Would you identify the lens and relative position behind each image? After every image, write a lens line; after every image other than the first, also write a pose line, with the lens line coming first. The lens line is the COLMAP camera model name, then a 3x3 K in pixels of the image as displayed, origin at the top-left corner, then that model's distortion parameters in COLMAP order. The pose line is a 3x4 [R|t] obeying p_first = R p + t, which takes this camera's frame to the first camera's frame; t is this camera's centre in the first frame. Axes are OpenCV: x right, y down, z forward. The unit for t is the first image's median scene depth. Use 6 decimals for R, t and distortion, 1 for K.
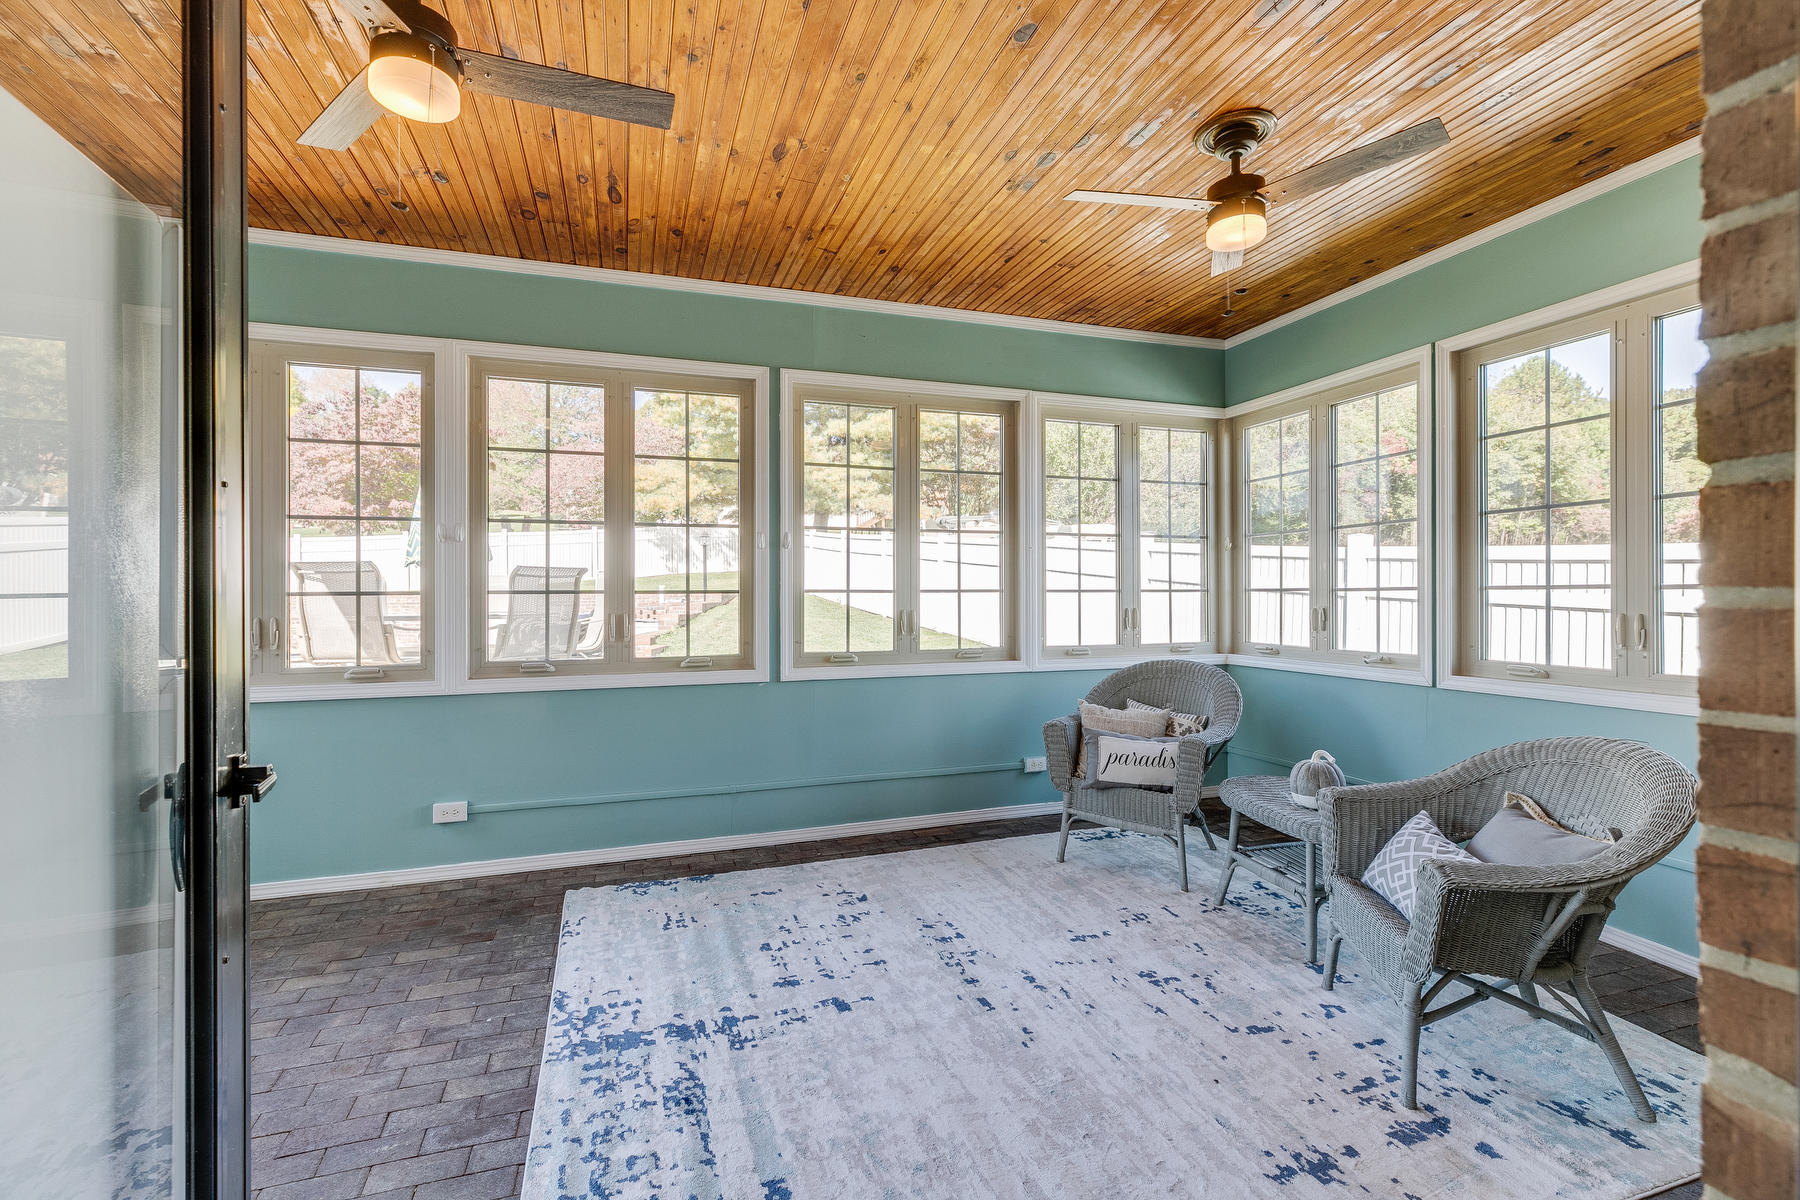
lens RADIAL K [[809.2, 0, 902.3], [0, 809.2, 596.4], [0, 0, 1]] dist [0.004726, 0.000212]
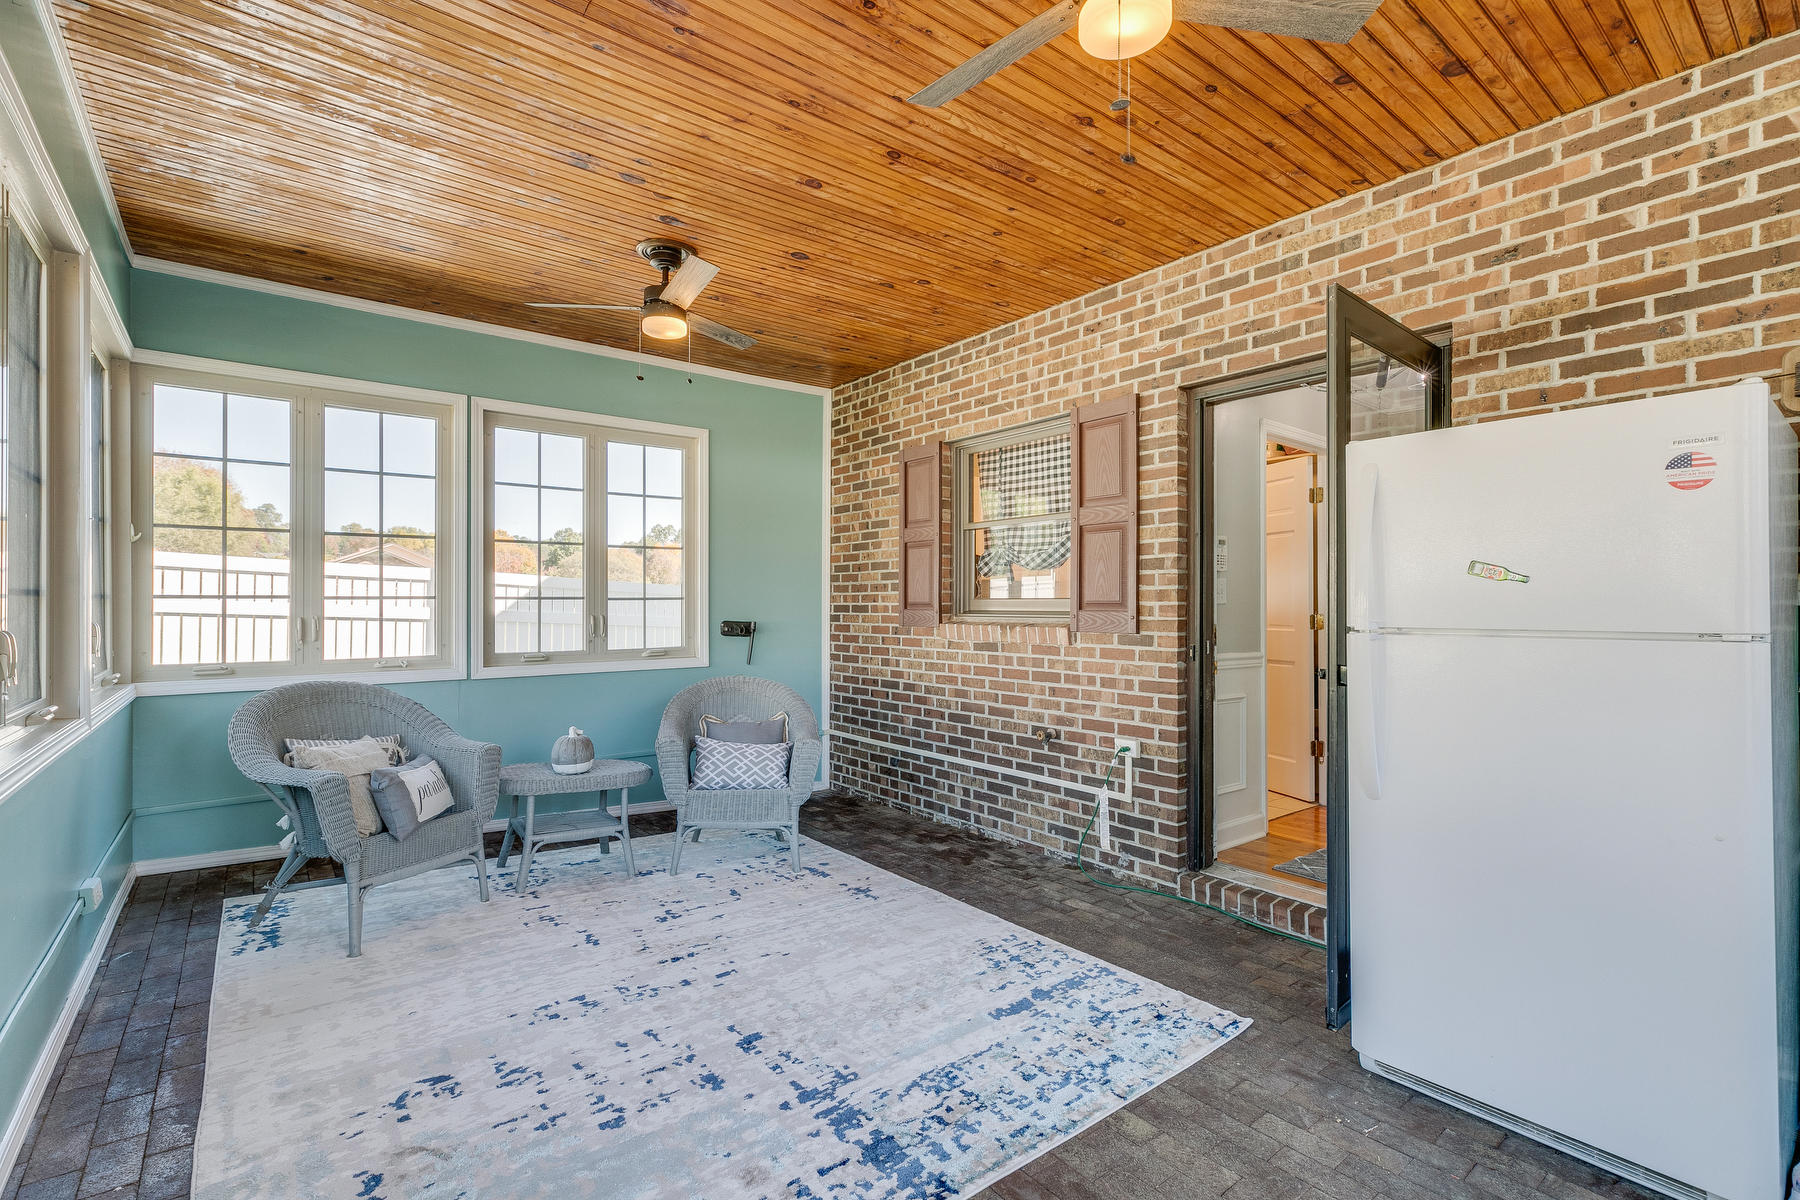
lens RADIAL K [[809.2, 0, 899.1], [0, 809.2, 604.0], [0, 0, 1]] dist [0.004726, 0.000212]
pose [[-0.336552, 0.003603, 0.941658, -0.887127], [0.000800, 0.999993, -0.003541, 0.005060], [-0.941664, -0.000438, -0.336553, 1.007559]]
